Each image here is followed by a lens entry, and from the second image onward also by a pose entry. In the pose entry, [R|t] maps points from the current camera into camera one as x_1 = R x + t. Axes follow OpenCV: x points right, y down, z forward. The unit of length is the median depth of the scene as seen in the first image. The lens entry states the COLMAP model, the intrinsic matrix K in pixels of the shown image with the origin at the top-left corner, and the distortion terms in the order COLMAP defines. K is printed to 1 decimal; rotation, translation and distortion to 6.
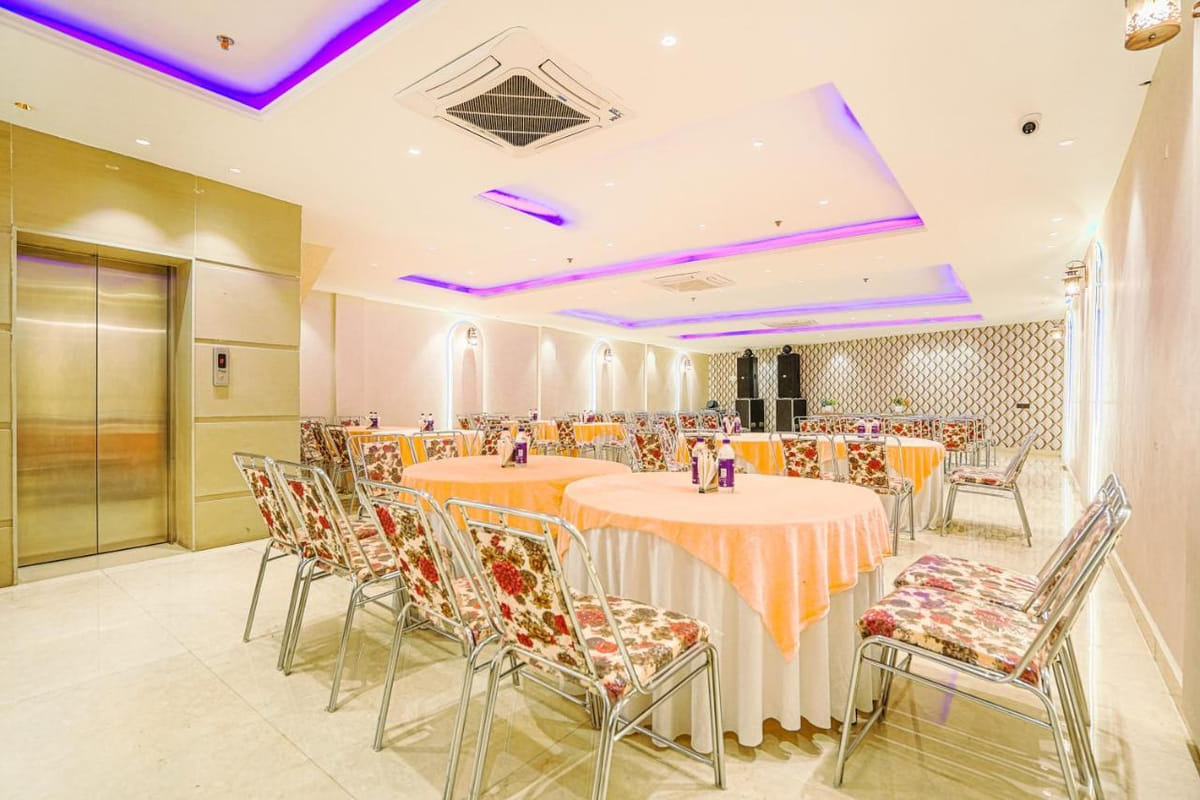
lens RADIAL K [[550.4, 0, 595.7], [0, 550.4, 403.5], [0, 0, 1]] dist [-0.056351, 0.020607]
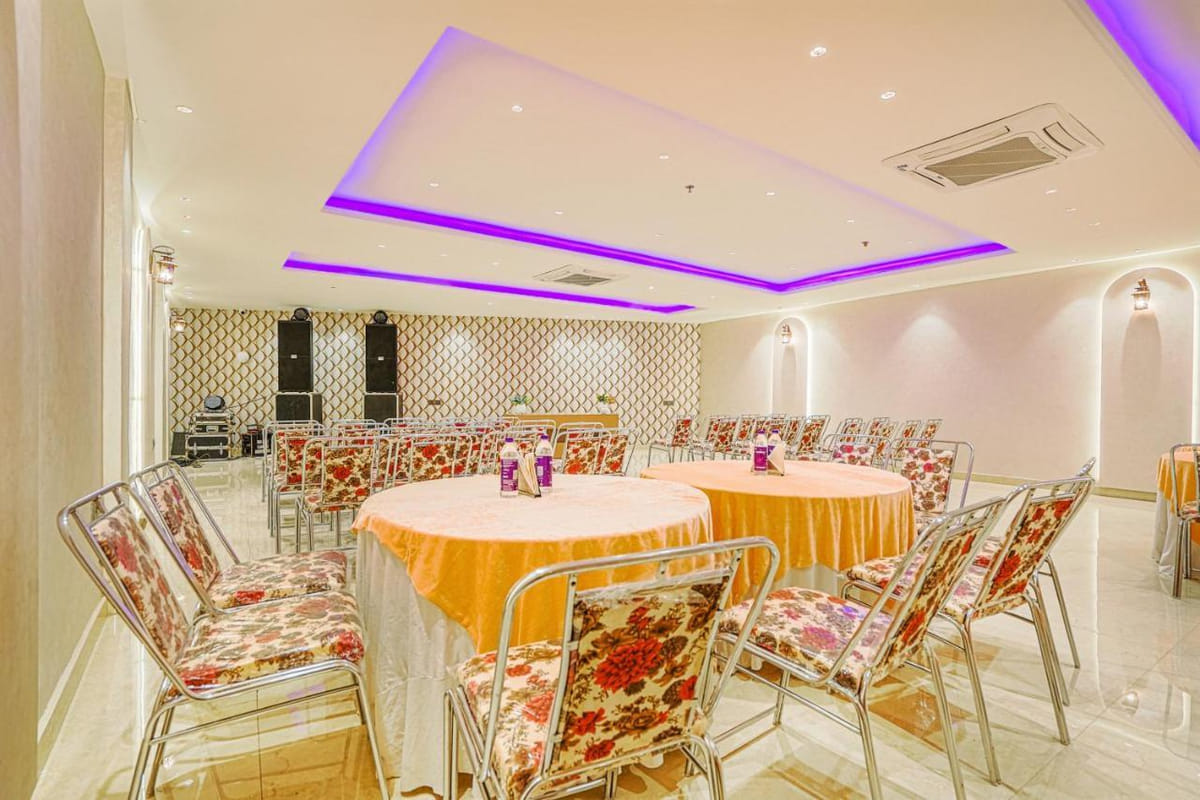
lens RADIAL K [[567.7, 0, 599.3], [0, 567.7, 389.6], [0, 0, 1]] dist [-0.058197, 0.023102]
pose [[0.280617, -0.005501, 0.959804, -0.231414], [-0.000157, 0.999983, 0.005777, -0.022412], [-0.959820, -0.001771, 0.280611, 0.665246]]
